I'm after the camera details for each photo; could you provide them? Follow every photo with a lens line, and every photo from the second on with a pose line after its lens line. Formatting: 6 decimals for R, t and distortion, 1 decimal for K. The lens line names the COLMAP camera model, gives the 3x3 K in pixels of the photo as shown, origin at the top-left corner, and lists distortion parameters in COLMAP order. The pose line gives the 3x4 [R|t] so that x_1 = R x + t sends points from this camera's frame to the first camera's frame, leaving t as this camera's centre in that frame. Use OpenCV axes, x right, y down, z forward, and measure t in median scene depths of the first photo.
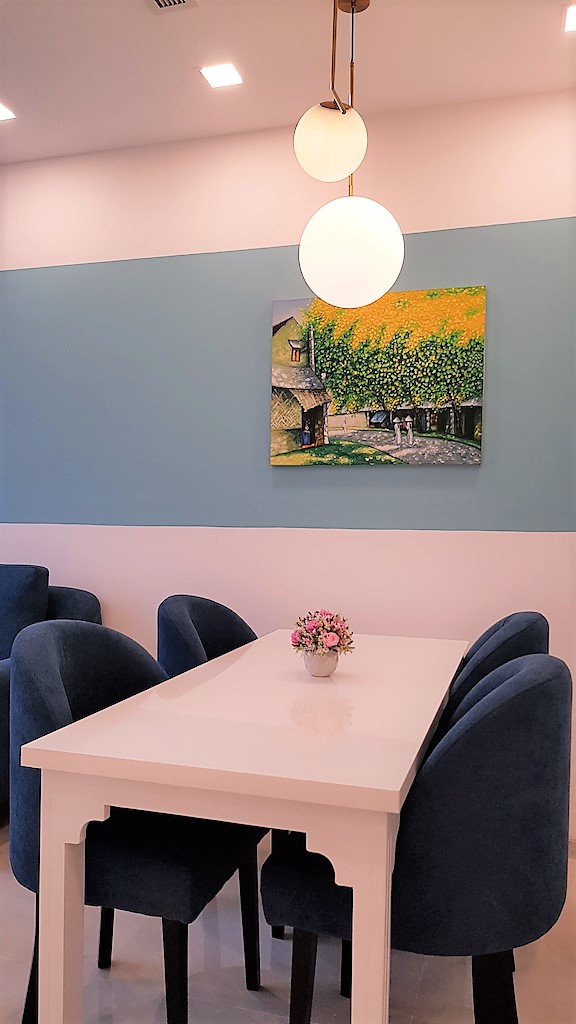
lens RADIAL K [[805.9, 0, 287.8], [0, 805.9, 511.4], [0, 0, 1]] dist [0.016811, -0.005345]
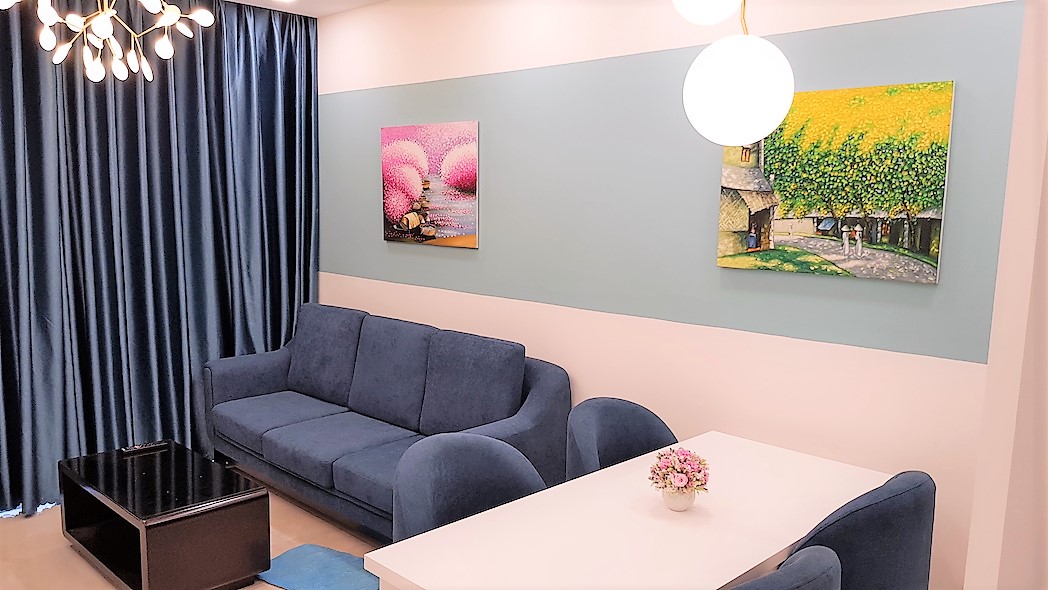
lens RADIAL K [[824.8, 0, 522.1], [0, 824.8, 297.5], [0, 0, 1]] dist [0.016811, -0.005345]
pose [[0.898193, 0.057744, -0.435792, 0.219490], [-0.014879, 0.994761, 0.101142, -0.124507], [0.439349, -0.084361, 0.894347, -0.021819]]
